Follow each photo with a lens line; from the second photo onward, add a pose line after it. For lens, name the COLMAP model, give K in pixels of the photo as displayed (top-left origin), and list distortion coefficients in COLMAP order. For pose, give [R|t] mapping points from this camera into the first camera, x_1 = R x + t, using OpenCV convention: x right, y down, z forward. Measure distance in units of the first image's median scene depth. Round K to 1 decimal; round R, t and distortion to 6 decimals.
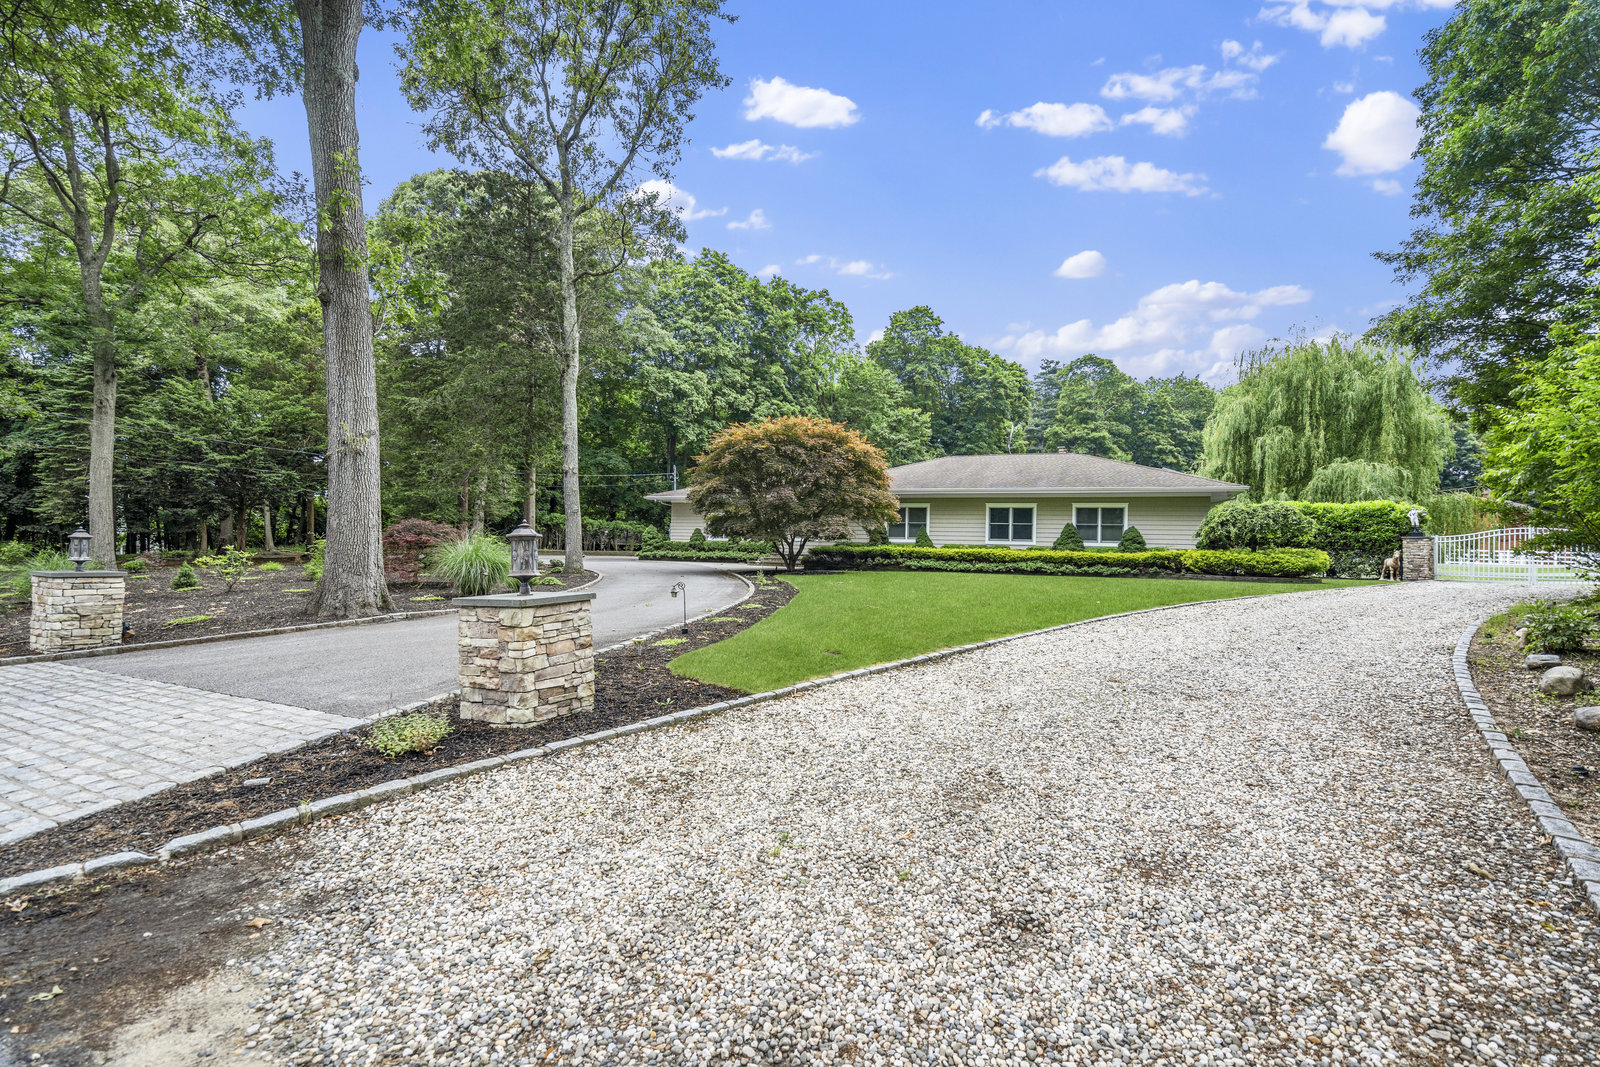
lens RADIAL K [[729.3, 0, 800.0], [0, 729.3, 535.8], [0, 0, 1]] dist [-0.005442, 0.000615]
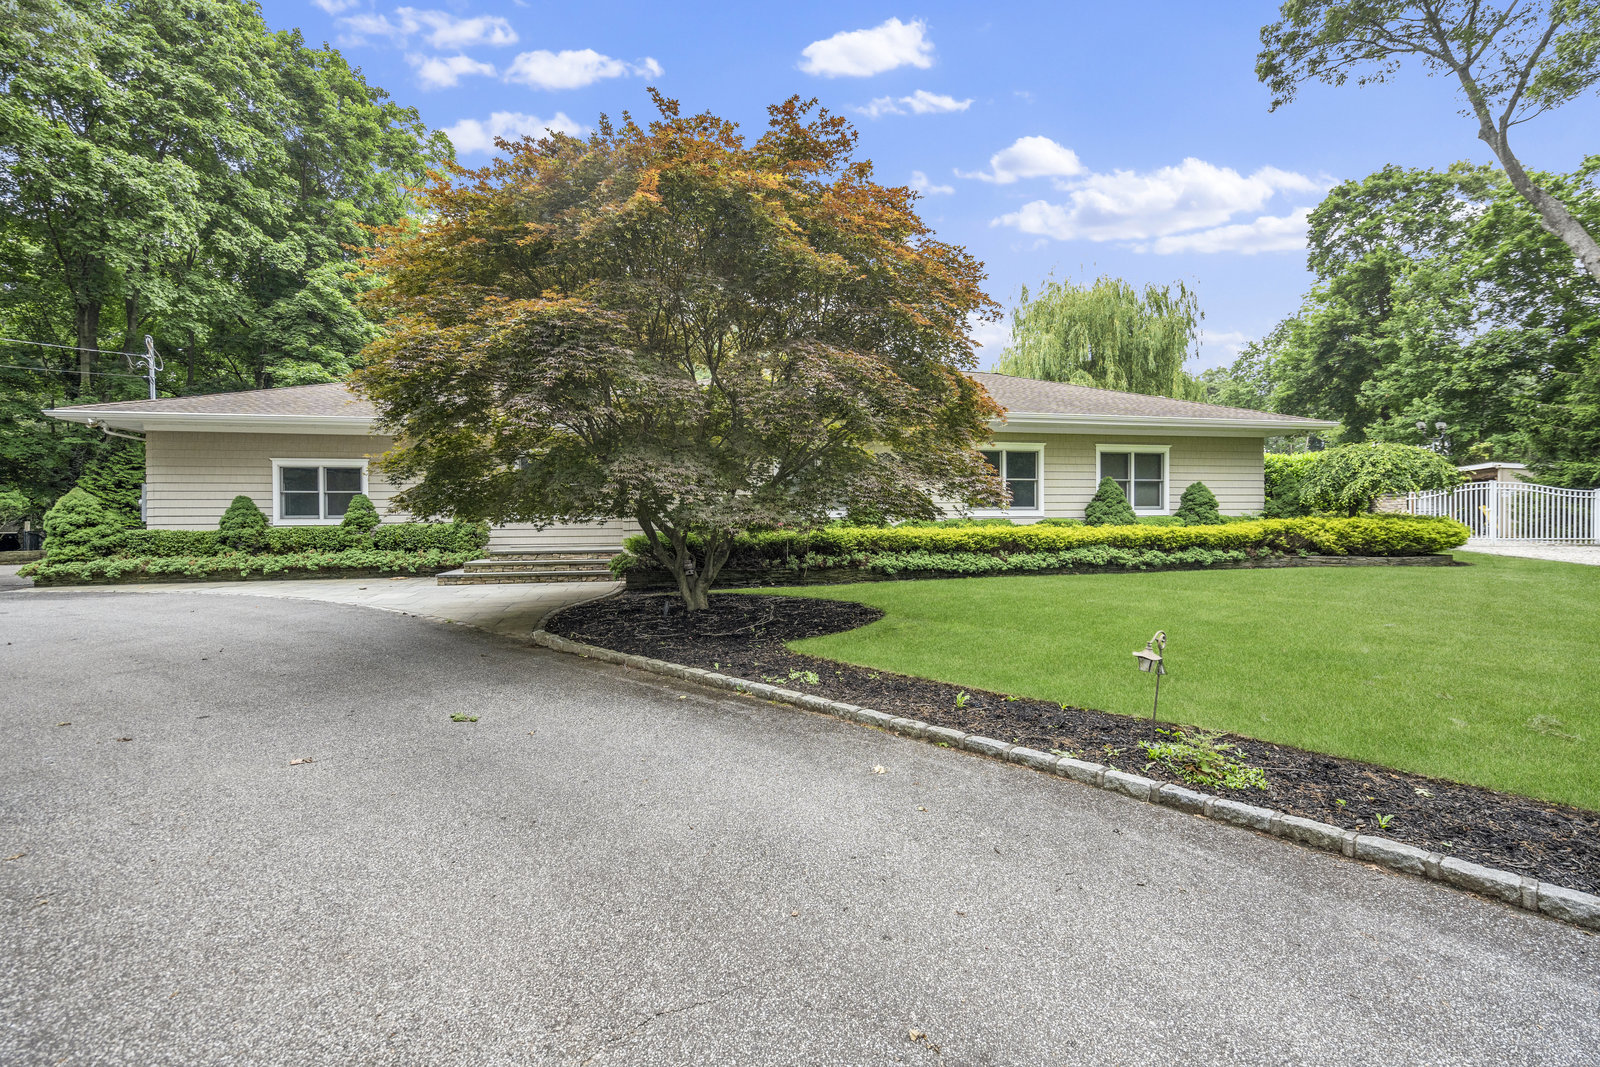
lens RADIAL K [[729.3, 0, 801.5], [0, 729.3, 525.9], [0, 0, 1]] dist [-0.005442, 0.000615]
pose [[0.803370, -0.036031, 0.594389, -0.174062], [0.017227, 0.999156, 0.037285, -0.004591], [-0.595231, -0.019714, 0.803313, 0.658918]]
